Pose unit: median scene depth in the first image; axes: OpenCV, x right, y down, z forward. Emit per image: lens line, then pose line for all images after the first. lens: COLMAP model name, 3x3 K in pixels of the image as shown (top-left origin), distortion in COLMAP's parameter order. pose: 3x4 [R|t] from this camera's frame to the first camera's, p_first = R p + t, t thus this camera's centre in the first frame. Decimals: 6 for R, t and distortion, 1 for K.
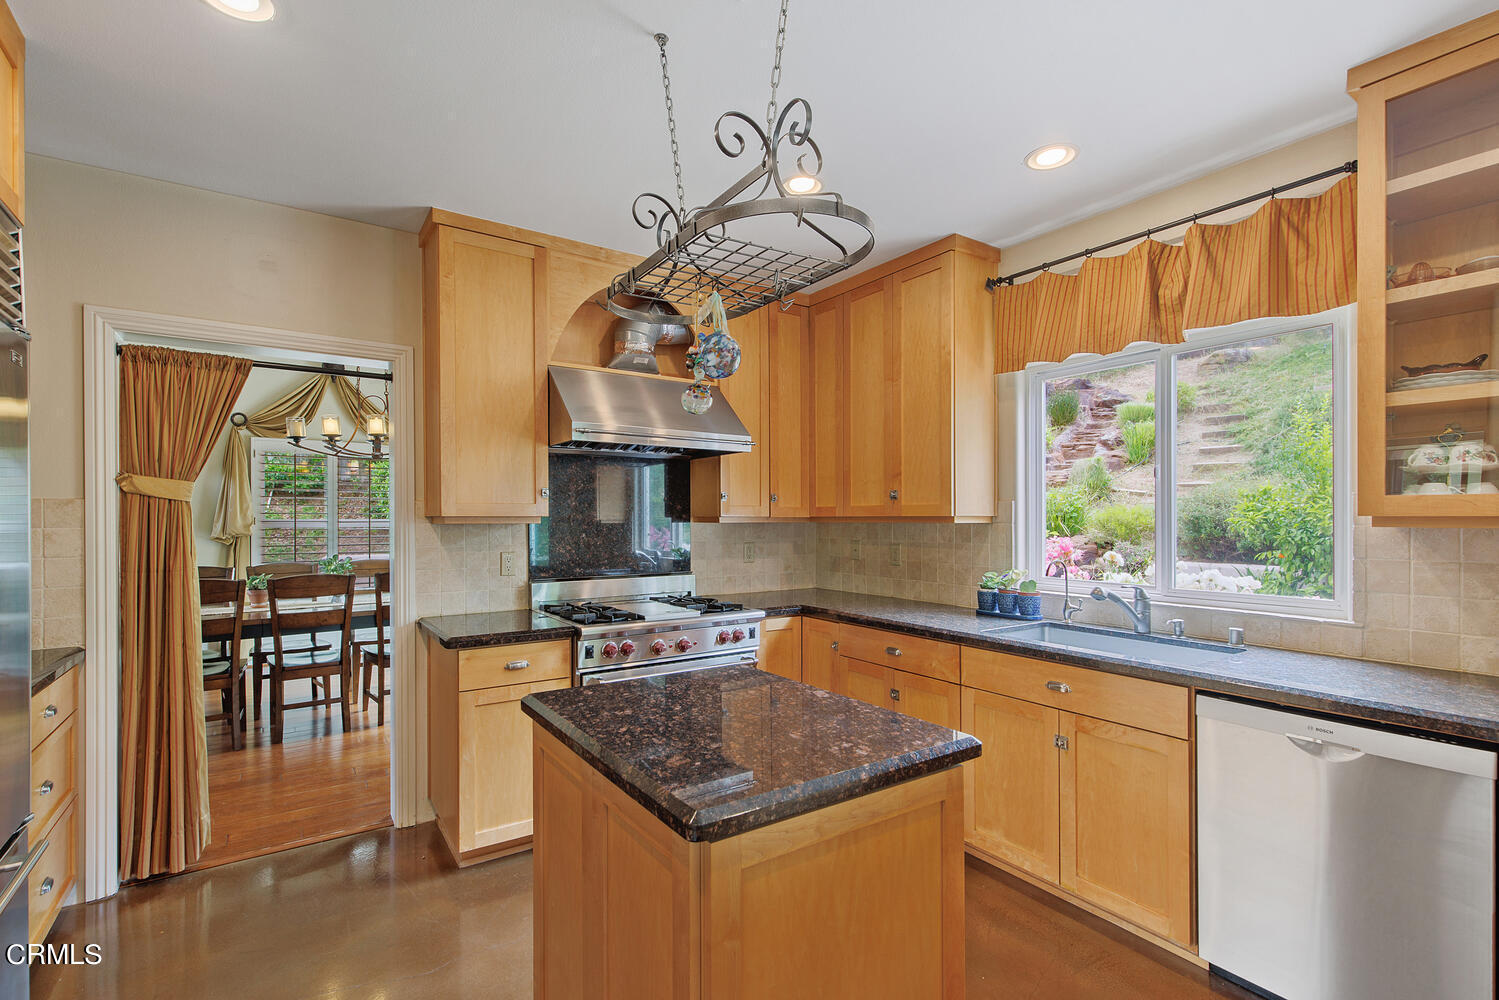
lens RADIAL K [[680.5, 0, 737.3], [0, 680.5, 522.1], [0, 0, 1]] dist [0.004771, 0.000907]
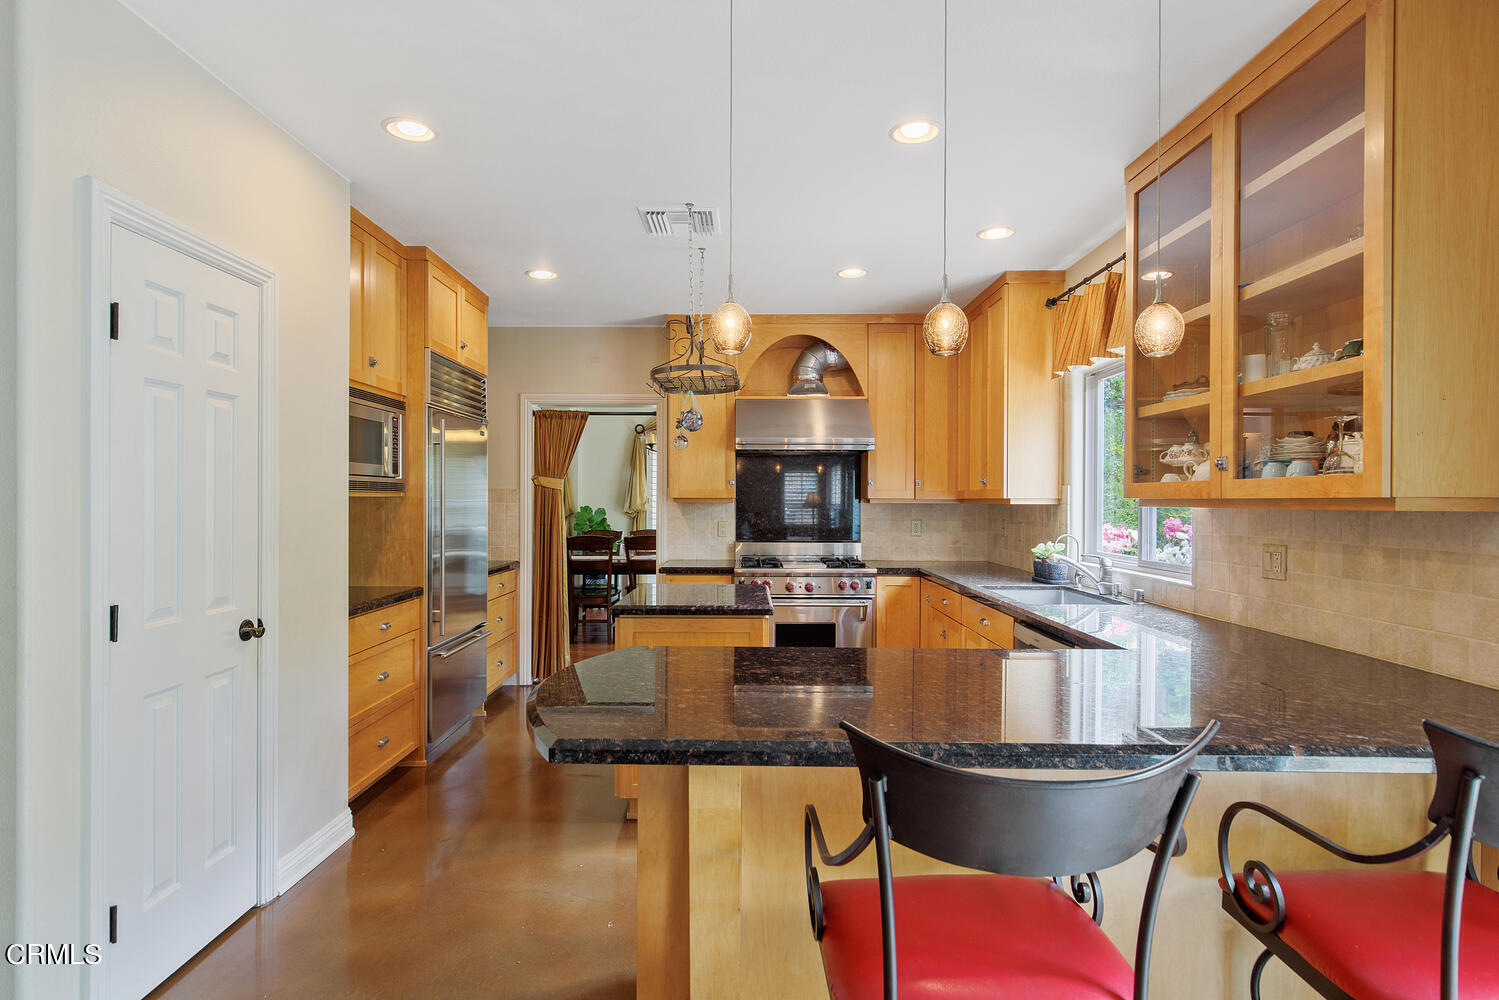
lens RADIAL K [[727.6, 0, 719.1], [0, 727.6, 498.3], [0, 0, 1]] dist [0.000186, -0.001176]
pose [[0.827431, 0.003218, -0.561558, 0.601291], [-0.008729, 0.999936, -0.007131, 0.004758], [0.561500, 0.010802, 0.827406, -0.368681]]
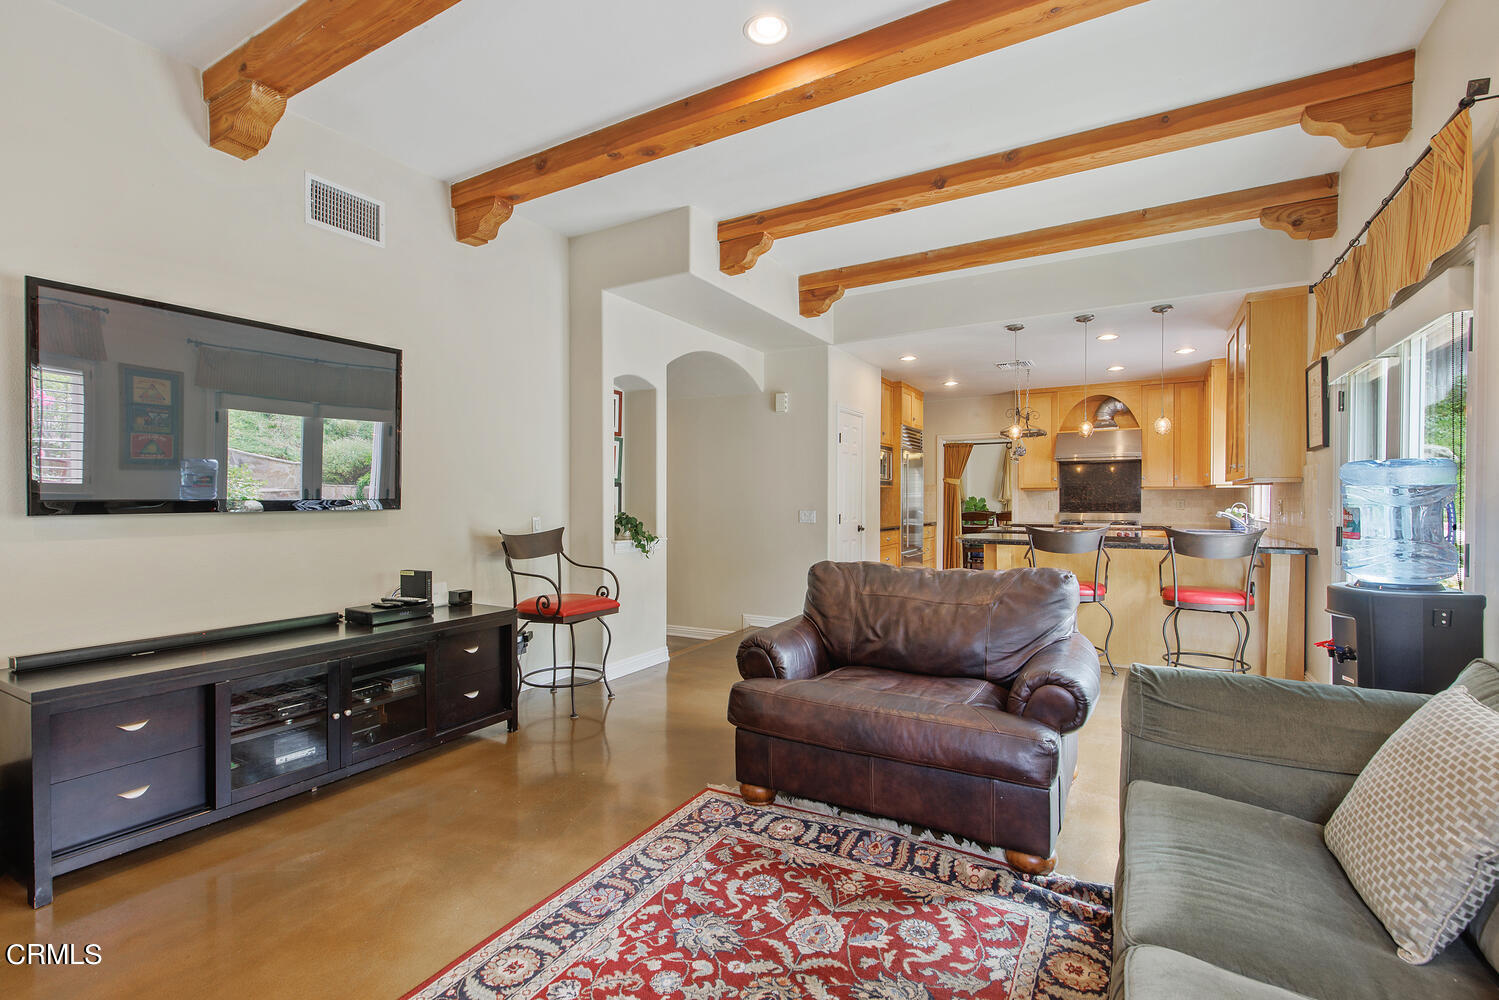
lens RADIAL K [[680.5, 0, 744.7], [0, 680.5, 503.4], [0, 0, 1]] dist [0.004771, 0.000907]
pose [[0.452324, 0.002629, -0.891850, 1.619729], [-0.006307, 0.999980, -0.000252, 0.065458], [0.891831, 0.005739, 0.452331, -1.396275]]
